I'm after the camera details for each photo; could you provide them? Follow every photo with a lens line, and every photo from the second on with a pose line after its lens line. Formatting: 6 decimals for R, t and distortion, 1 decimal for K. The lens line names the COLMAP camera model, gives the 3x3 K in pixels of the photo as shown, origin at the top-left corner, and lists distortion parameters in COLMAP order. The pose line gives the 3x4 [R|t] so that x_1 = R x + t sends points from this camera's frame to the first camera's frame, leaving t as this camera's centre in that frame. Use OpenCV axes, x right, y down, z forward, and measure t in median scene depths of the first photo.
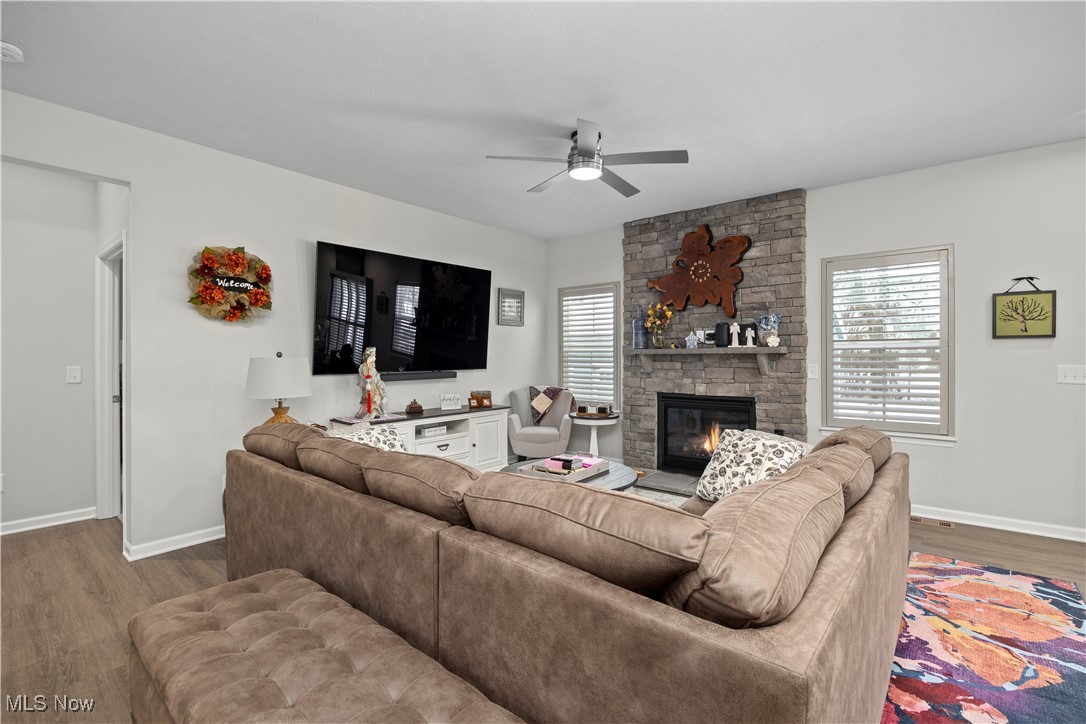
lens RADIAL K [[478.9, 0, 541.7], [0, 478.9, 360.0], [0, 0, 1]] dist [-0.016420, 0.001162]
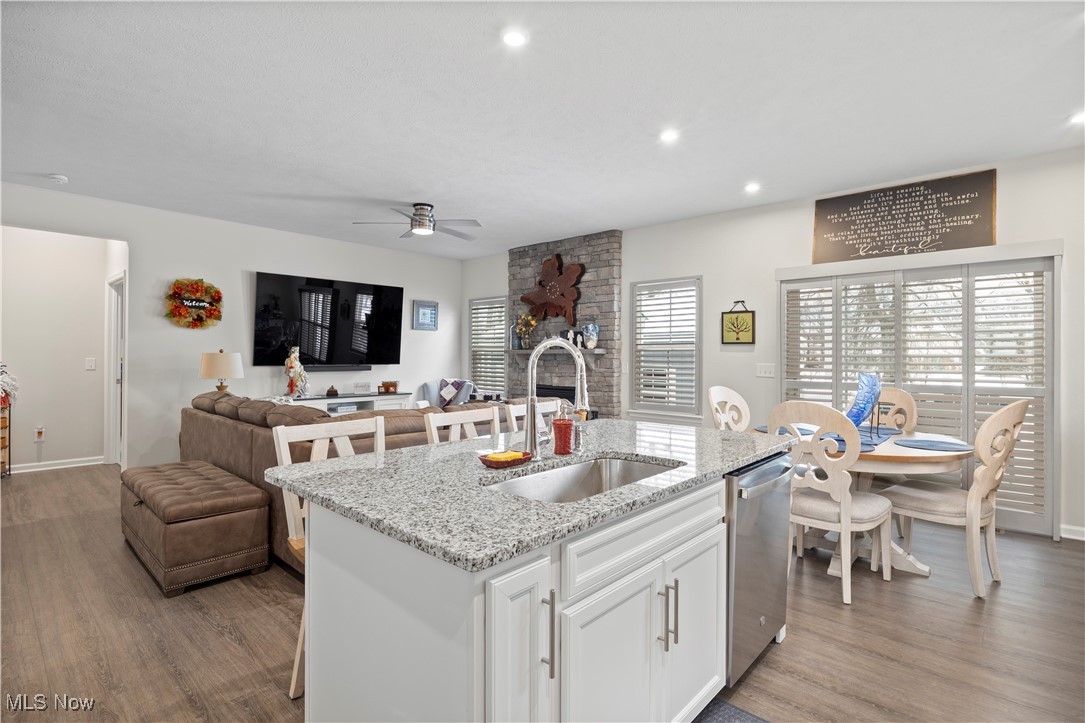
lens RADIAL K [[520.2, 0, 543.9], [0, 520.2, 359.9], [0, 0, 1]] dist [-0.011210, 0.000710]
pose [[0.998902, 0.010089, -0.045746, 0.406933], [-0.010204, 0.999945, -0.002269, 0.007483], [0.045721, 0.002733, 0.998951, -0.447068]]
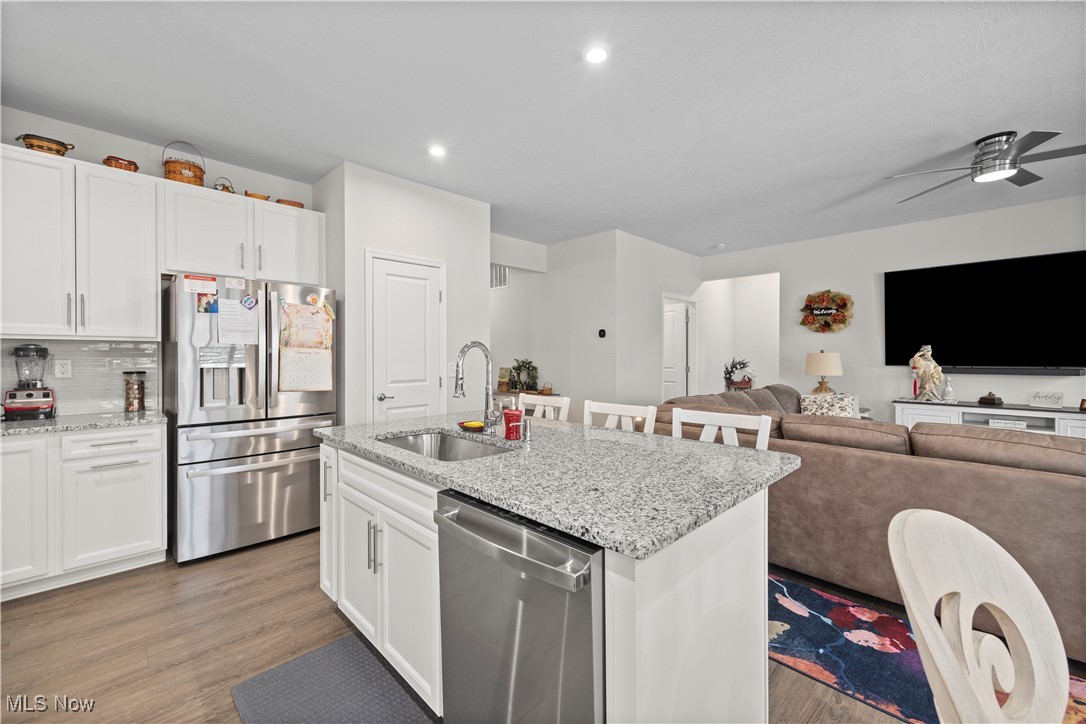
lens RADIAL K [[434.8, 0, 539.6], [0, 434.8, 358.8], [0, 0, 1]] dist [0.006824, -0.000812]
pose [[-0.102291, 0.015581, -0.994633, 0.847953], [-0.007323, 0.999838, 0.016416, -0.001894], [0.994728, 0.008963, -0.102160, 0.086215]]
